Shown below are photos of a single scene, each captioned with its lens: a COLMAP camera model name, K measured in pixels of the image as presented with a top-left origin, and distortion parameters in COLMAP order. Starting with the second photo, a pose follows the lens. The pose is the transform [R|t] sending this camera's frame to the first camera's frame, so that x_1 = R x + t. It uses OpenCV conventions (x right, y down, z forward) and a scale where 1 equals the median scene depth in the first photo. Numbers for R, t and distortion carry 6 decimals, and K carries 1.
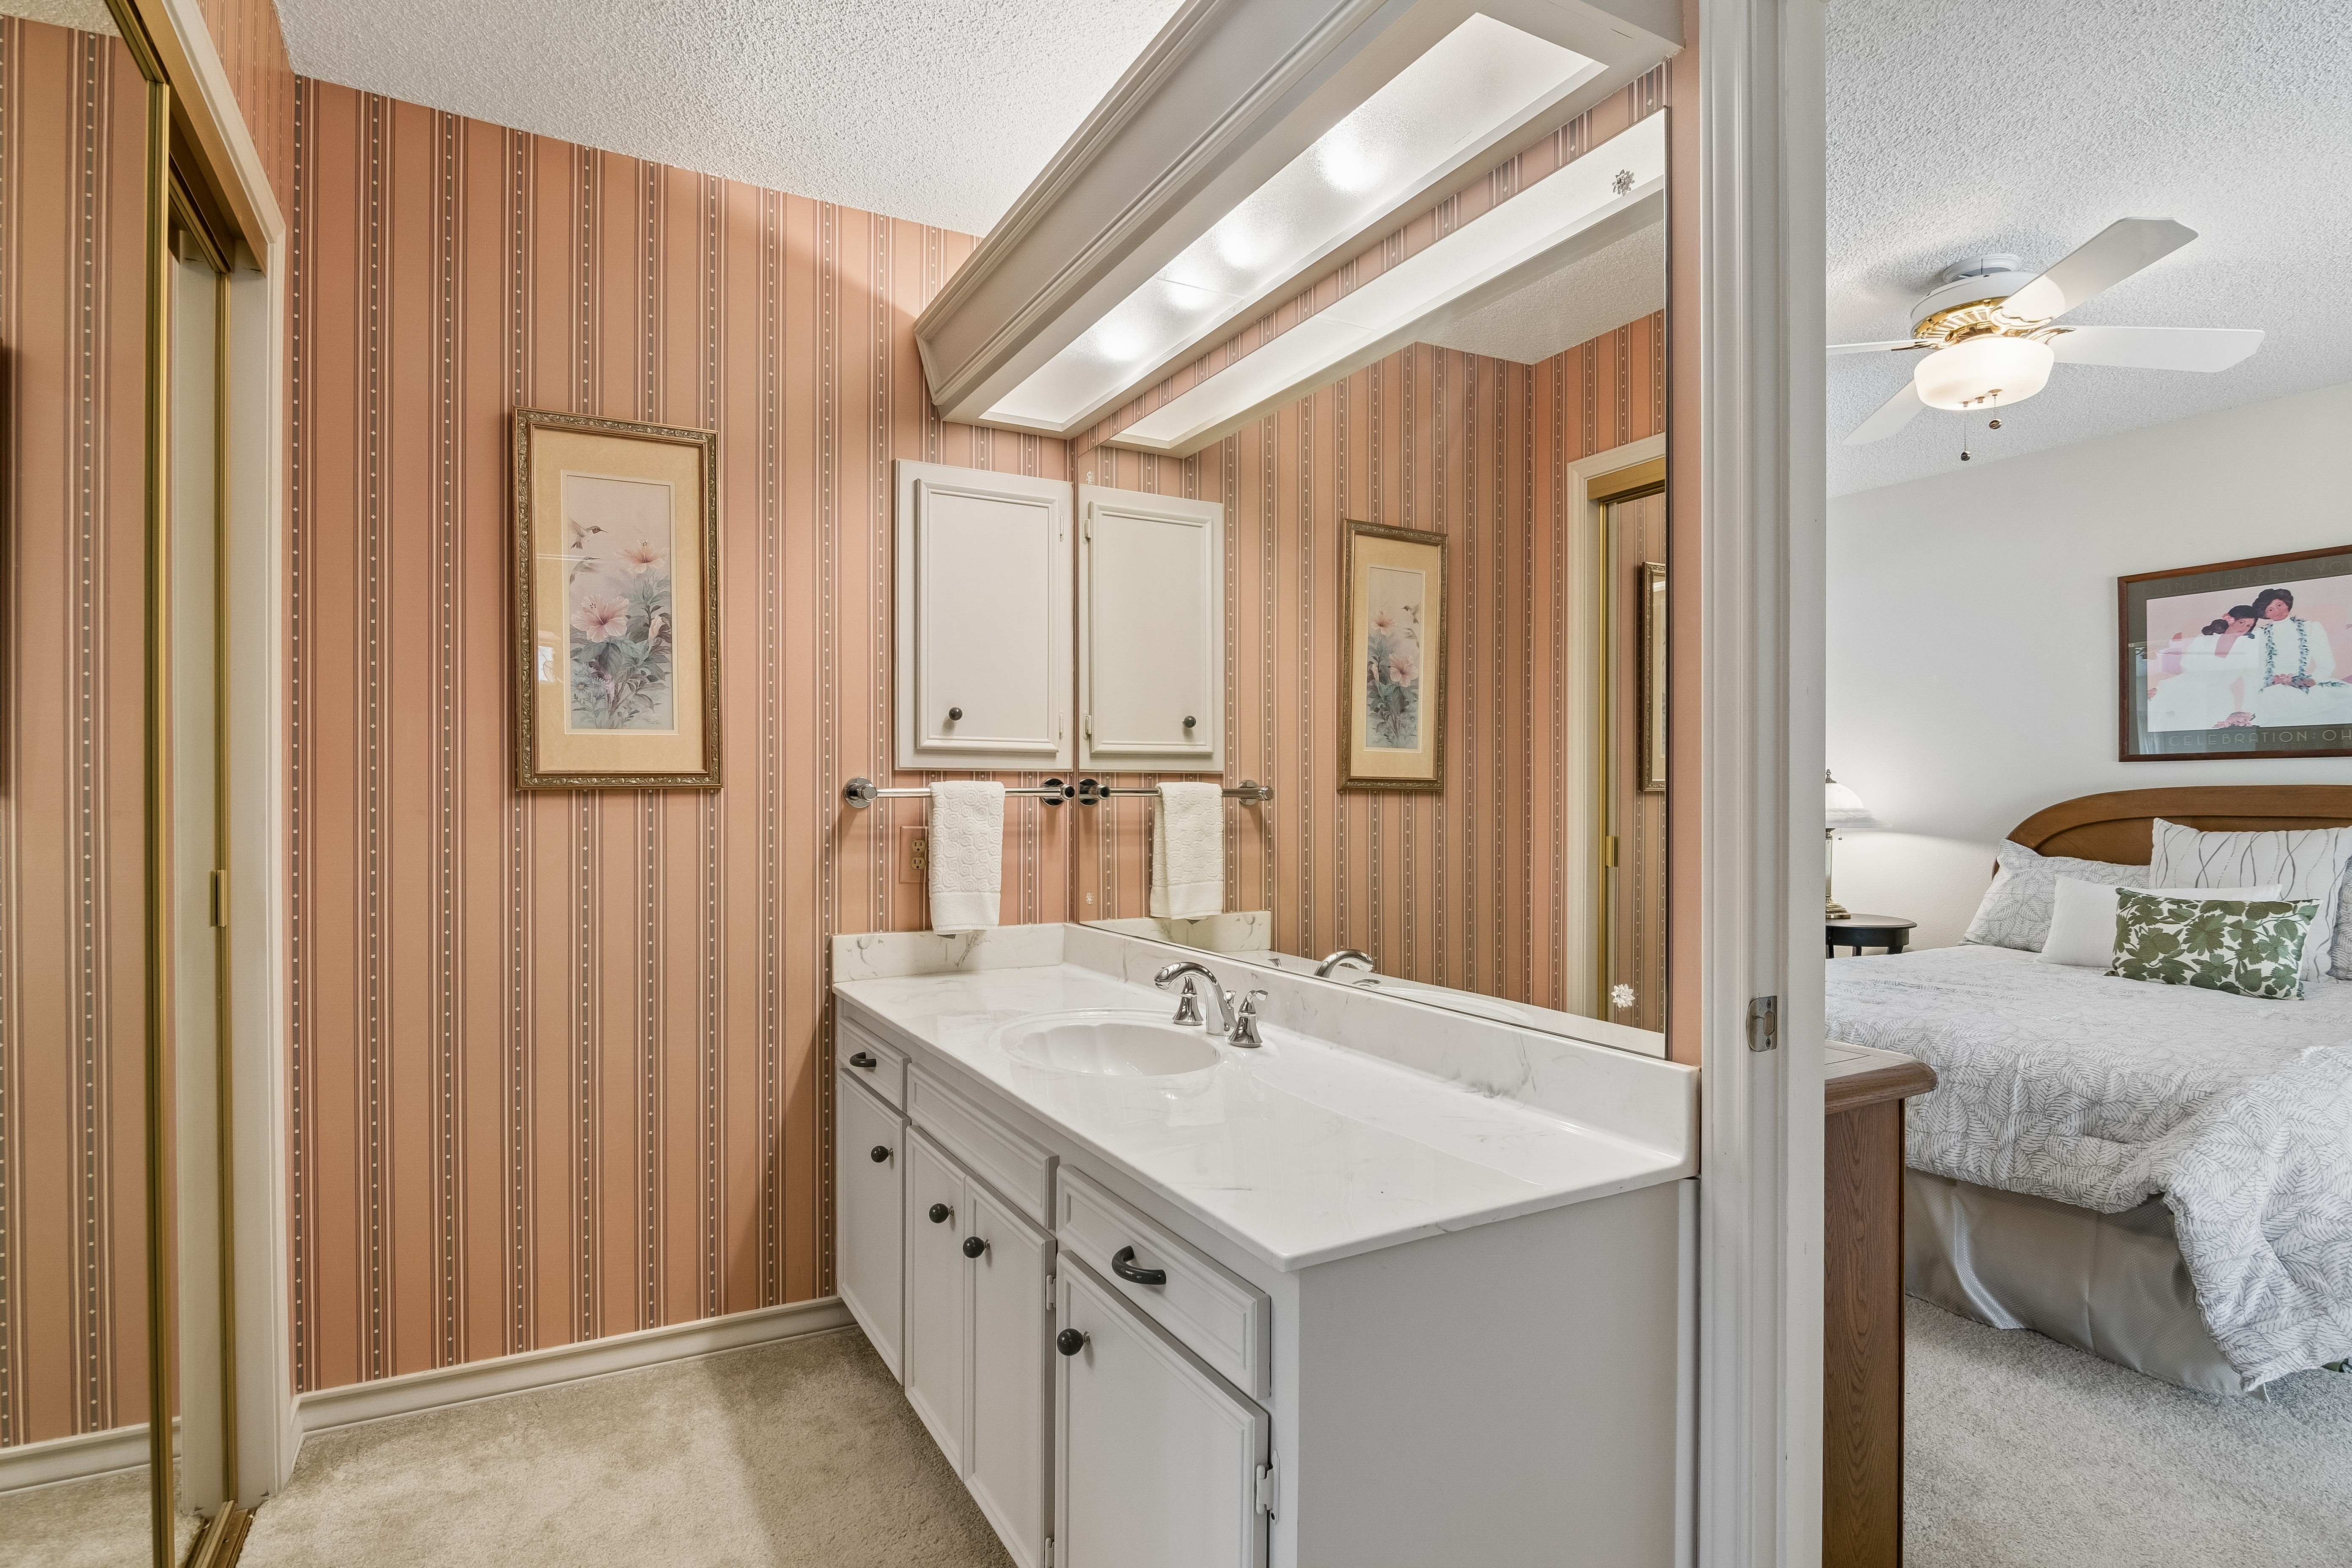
lens RADIAL K [[1218.5, 0, 1185.8], [0, 1218.5, 744.6], [0, 0, 1]] dist [-0.002823, -0.001030]
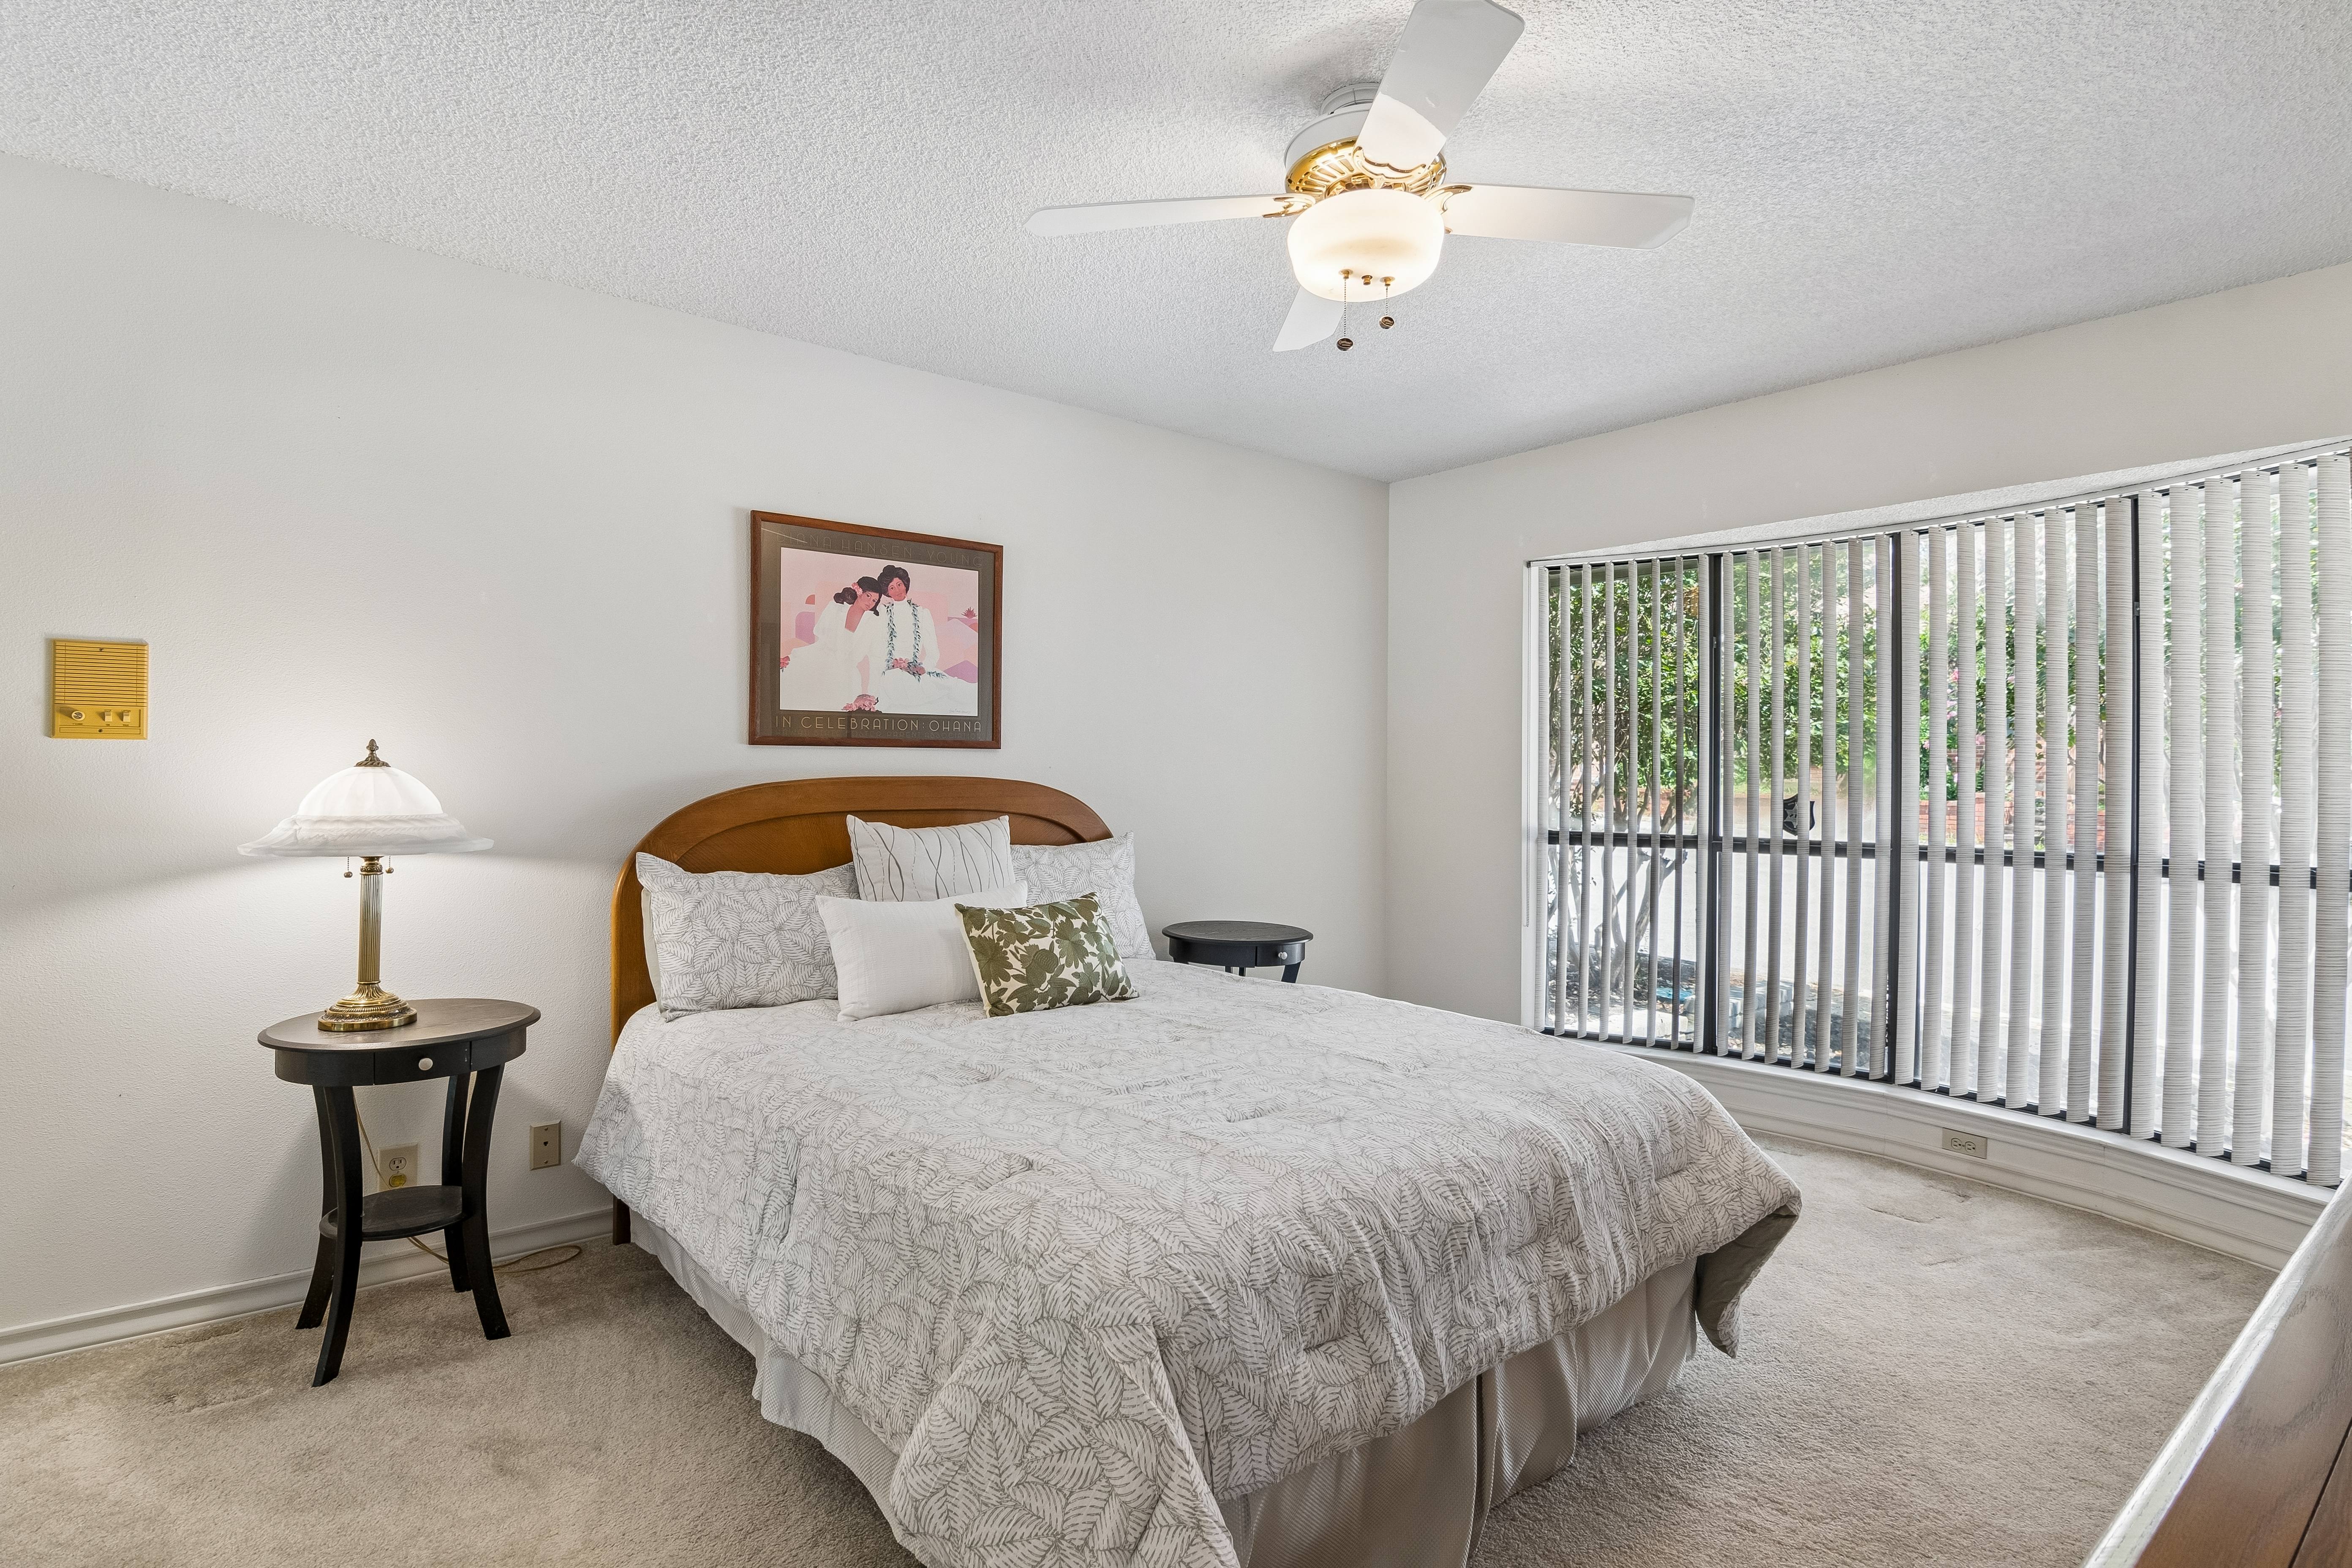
lens RADIAL K [[1201.4, 0, 1174.3], [0, 1201.4, 779.2], [0, 0, 1]] dist [-0.009211, -0.001513]
pose [[-0.175926, -0.006443, 0.984382, -0.049992], [-0.046659, 0.998909, -0.001801, 0.026865], [-0.983297, -0.046247, -0.176035, 0.940476]]
